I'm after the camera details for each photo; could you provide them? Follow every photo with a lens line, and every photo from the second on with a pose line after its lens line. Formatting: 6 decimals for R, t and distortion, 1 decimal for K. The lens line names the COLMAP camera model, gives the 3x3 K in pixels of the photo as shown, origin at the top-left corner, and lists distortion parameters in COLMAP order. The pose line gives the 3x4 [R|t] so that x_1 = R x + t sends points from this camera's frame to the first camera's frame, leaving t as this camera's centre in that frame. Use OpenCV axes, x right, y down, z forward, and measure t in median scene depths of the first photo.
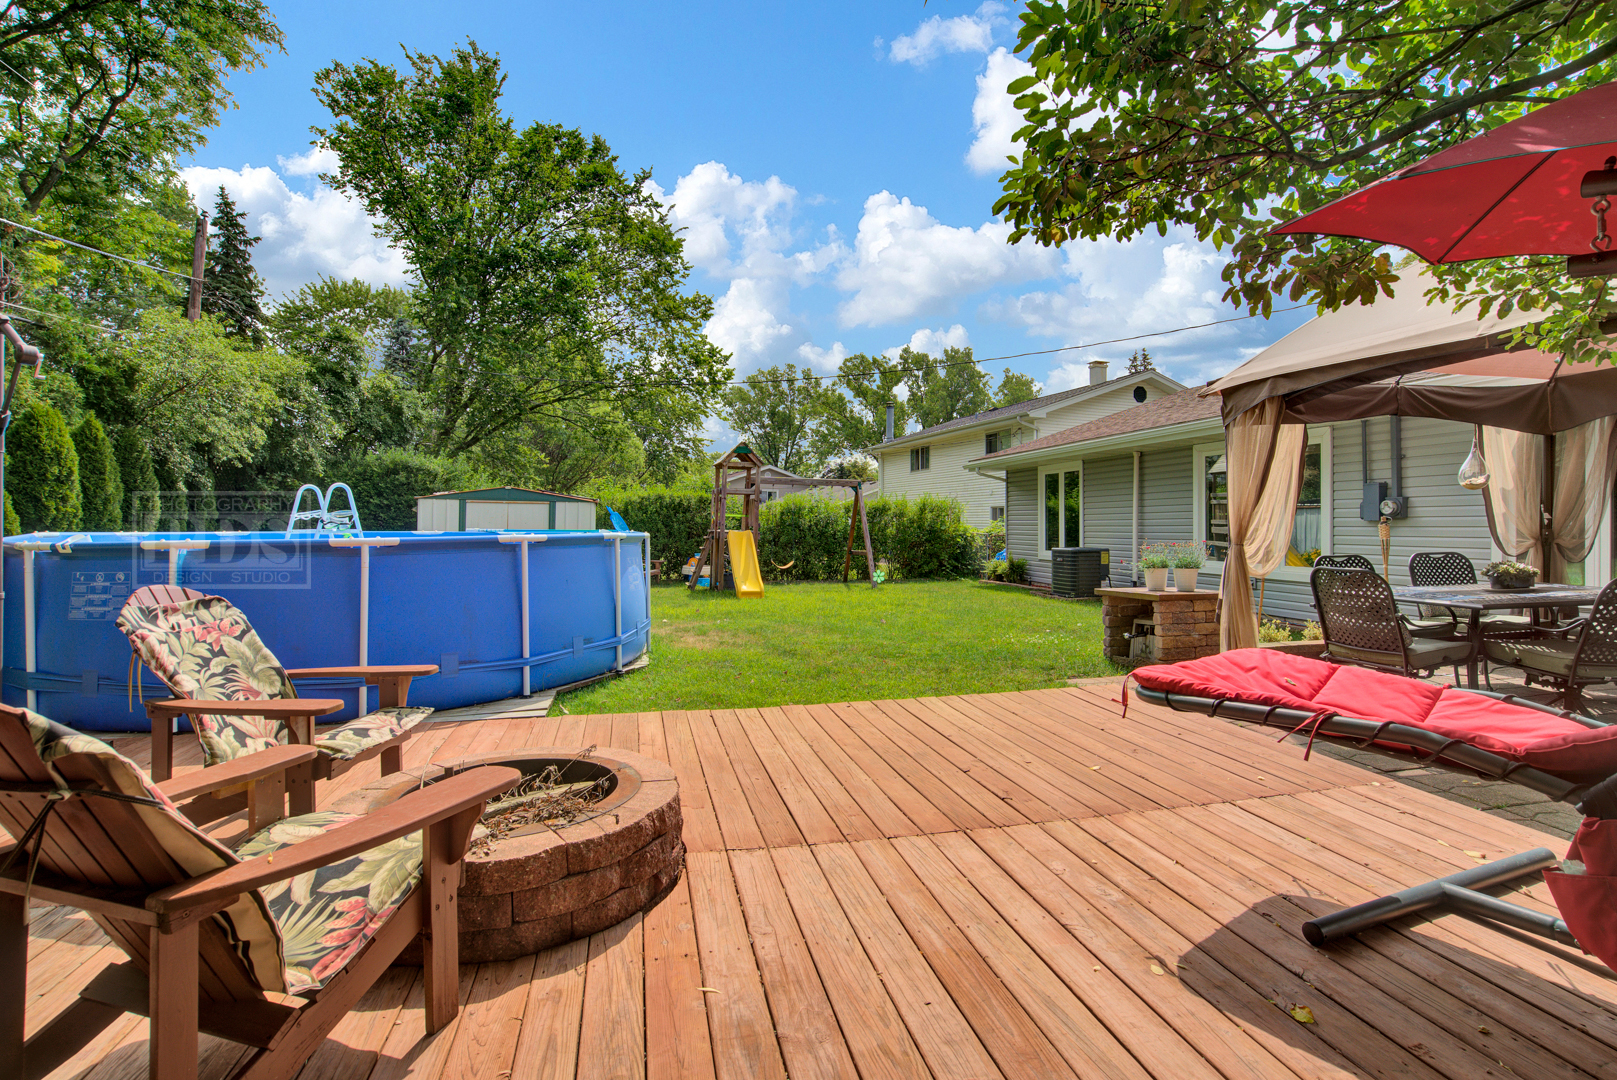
lens RADIAL K [[774.4, 0, 808.5], [0, 774.4, 540.0], [0, 0, 1]] dist [-0.063694, 0.024910]
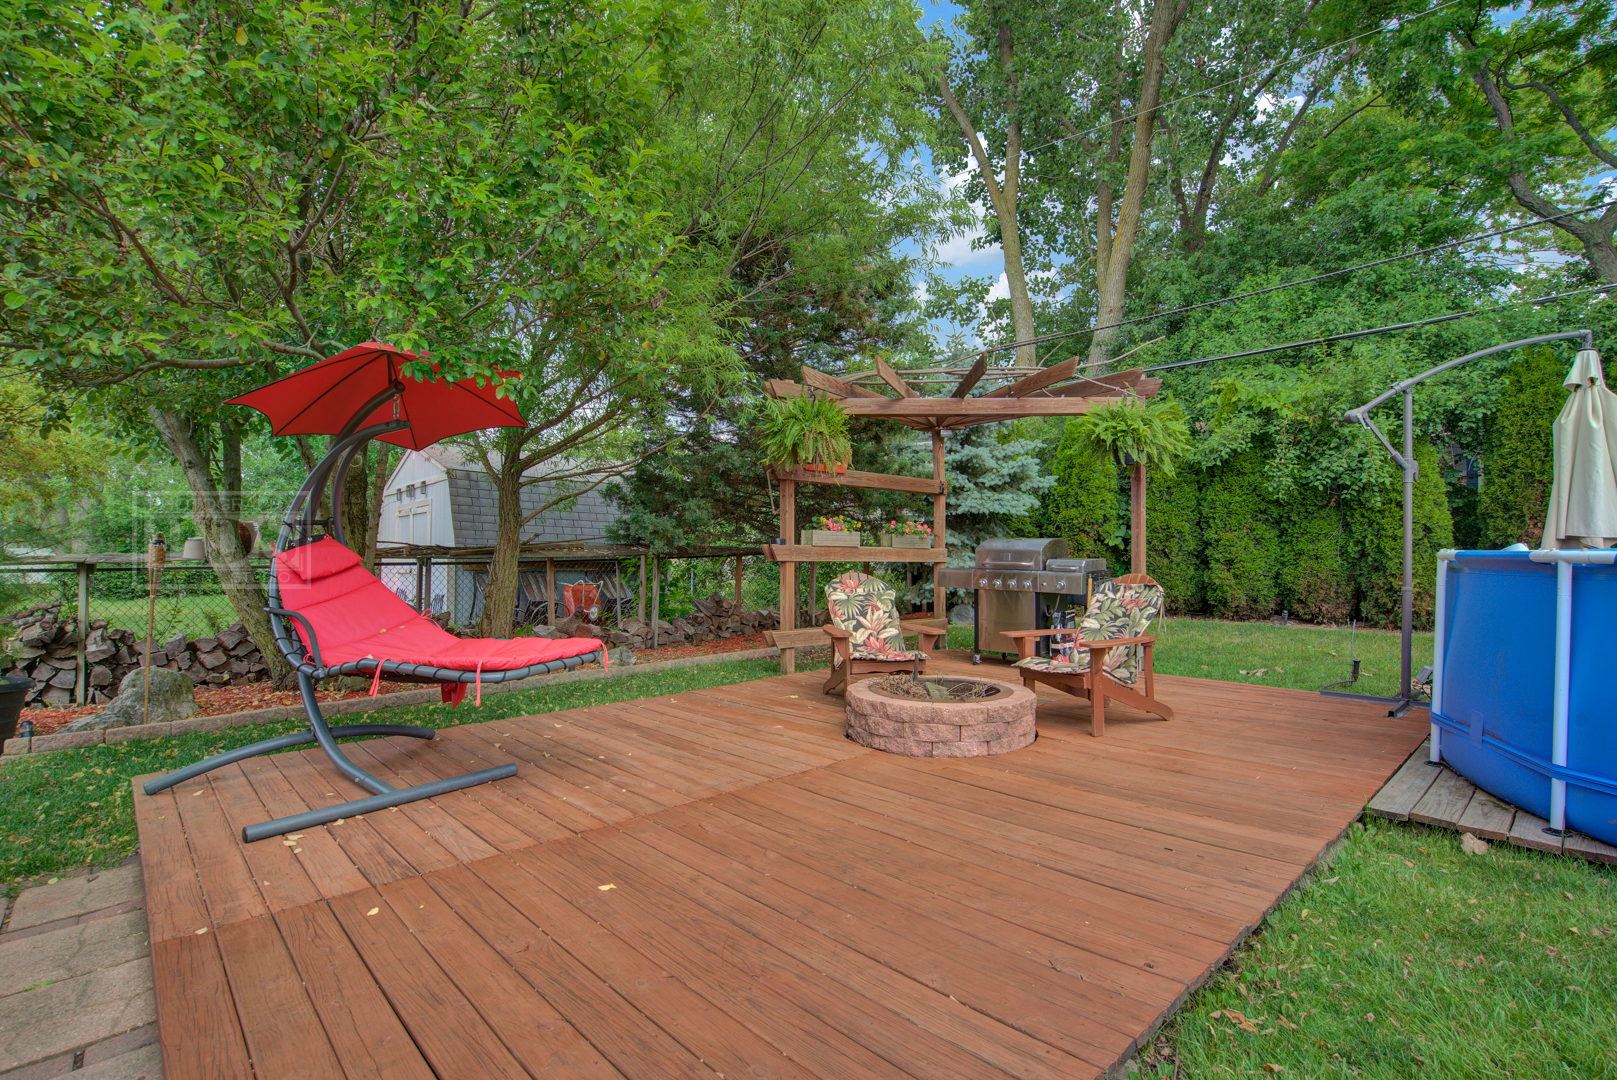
lens RADIAL K [[780.3, 0, 807.0], [0, 780.3, 550.4], [0, 0, 1]] dist [-0.063031, 0.023617]
pose [[-0.863171, 0.014848, -0.504693, 0.471845], [0.002438, 0.999678, 0.025240, -0.027780], [0.504906, 0.020556, -0.862930, 1.411686]]
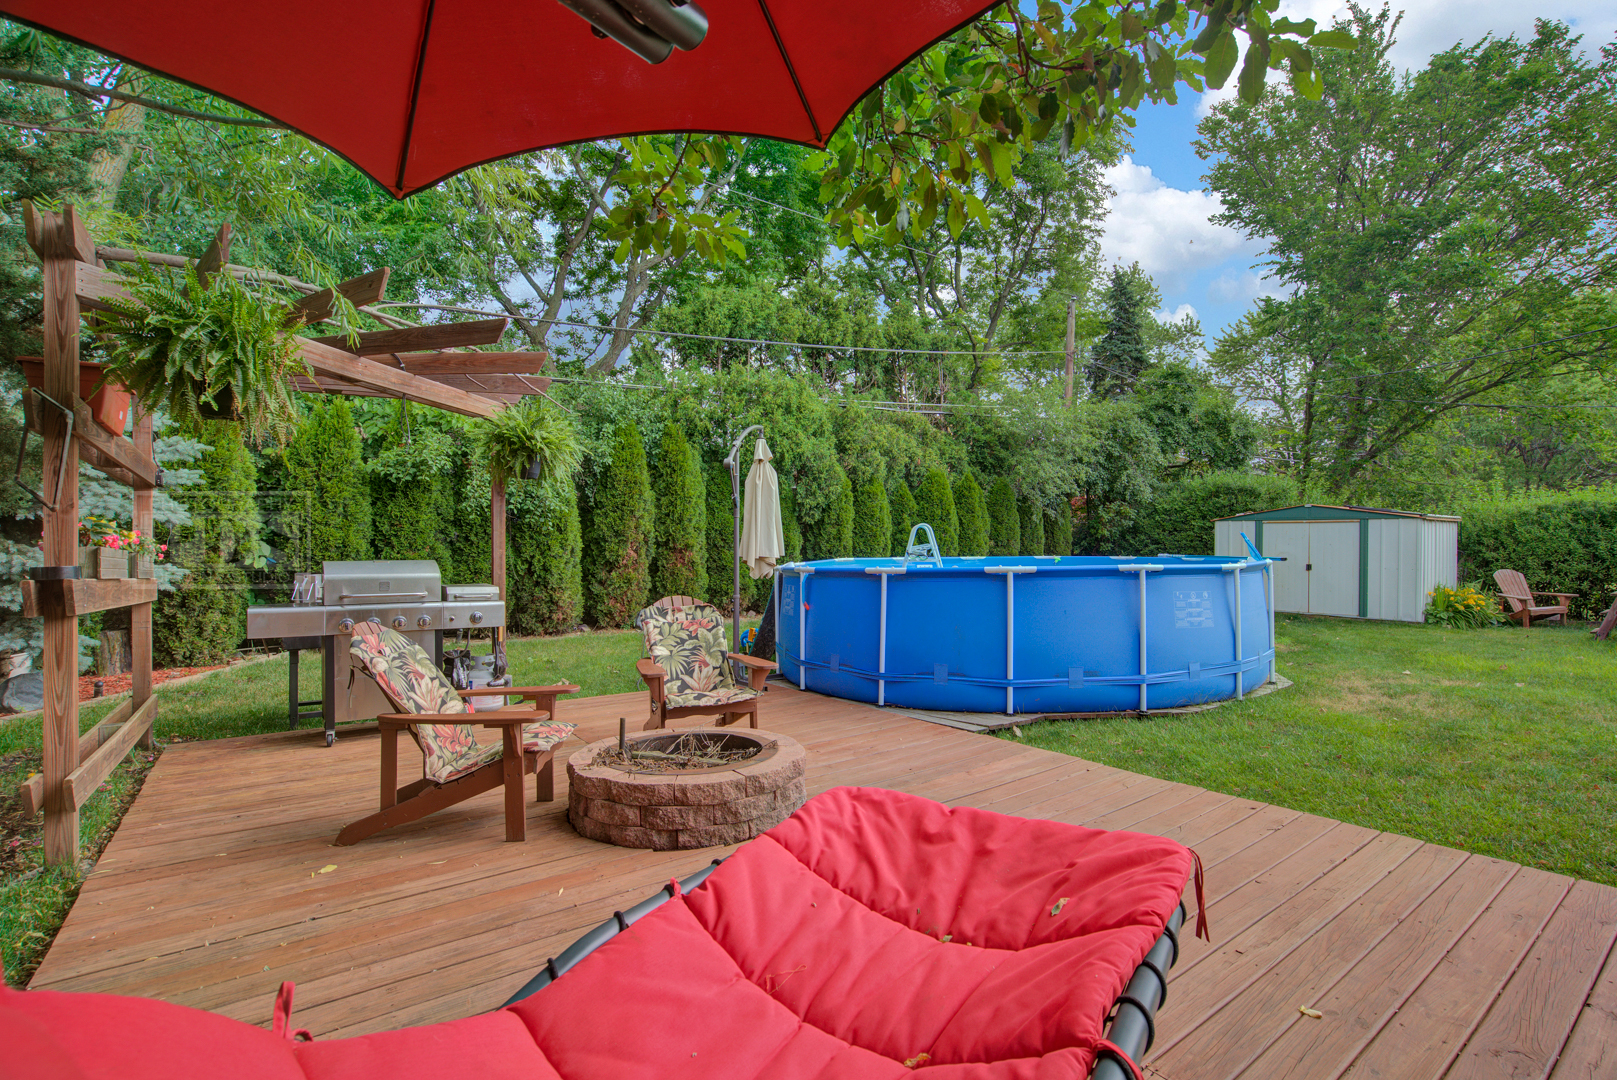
lens RADIAL K [[758.5, 0, 804.4], [0, 758.5, 541.4], [0, 0, 1]] dist [-0.072001, 0.026888]
pose [[0.390806, -0.009155, -0.920428, 0.592593], [-0.008265, 0.999875, -0.013455, -0.030714], [0.920436, 0.012865, 0.390682, 0.368230]]
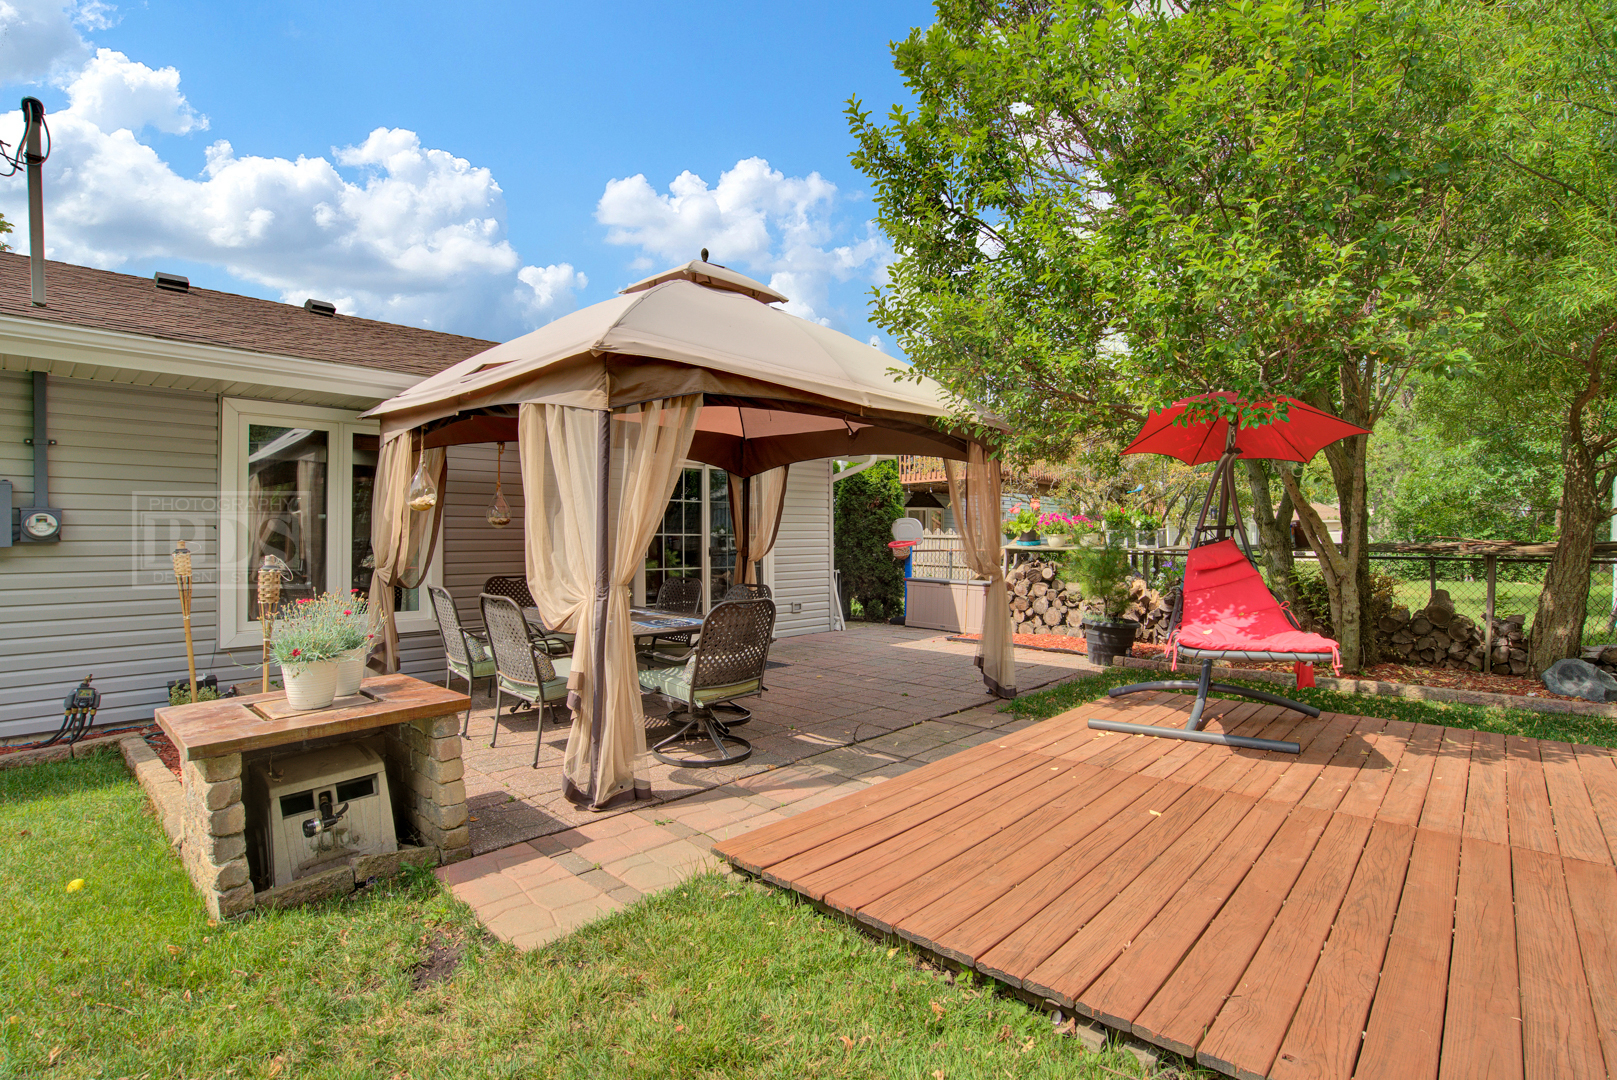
lens RADIAL K [[780.3, 0, 807.0], [0, 780.3, 550.4], [0, 0, 1]] dist [-0.063031, 0.023617]
pose [[-0.570016, -0.012860, 0.821533, -0.127101], [0.020220, 0.999355, 0.029673, -0.052370], [-0.821385, 0.033525, -0.569389, 1.557266]]
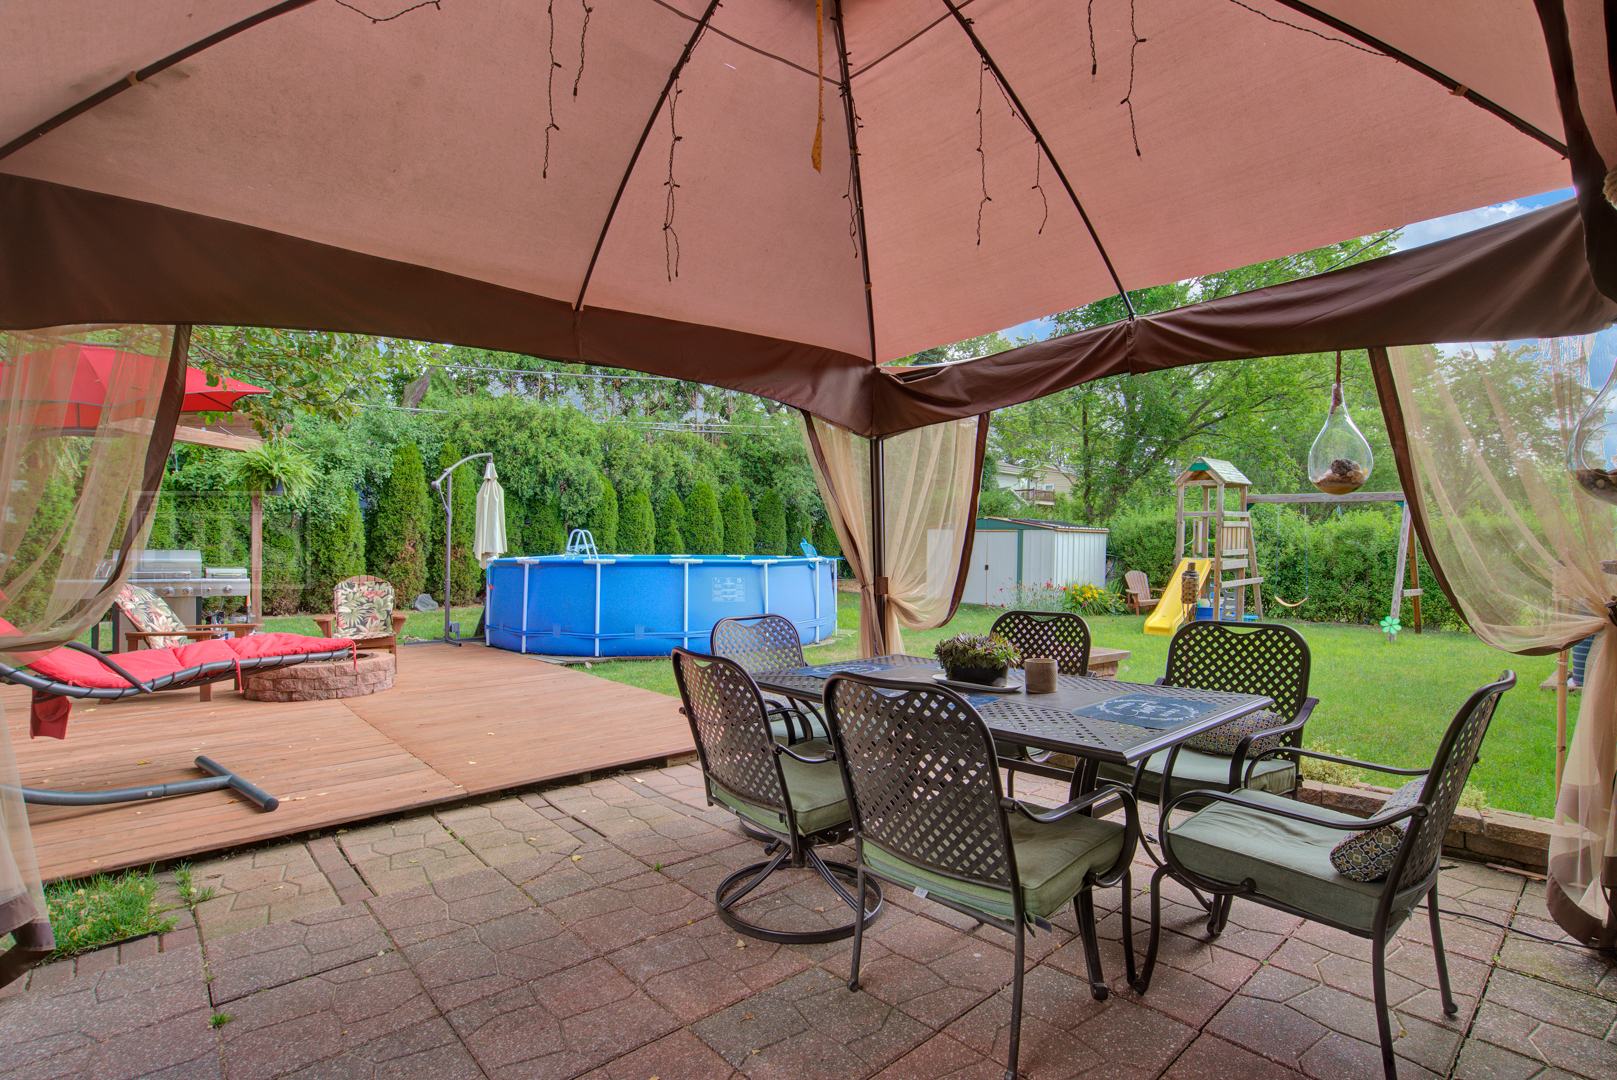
lens RADIAL K [[780.3, 0, 807.0], [0, 780.3, 550.4], [0, 0, 1]] dist [-0.063031, 0.023617]
pose [[0.490697, 0.006845, -0.871304, 1.546528], [-0.020911, 0.999774, -0.003923, -0.034766], [0.871080, 0.020145, 0.490729, 0.671532]]
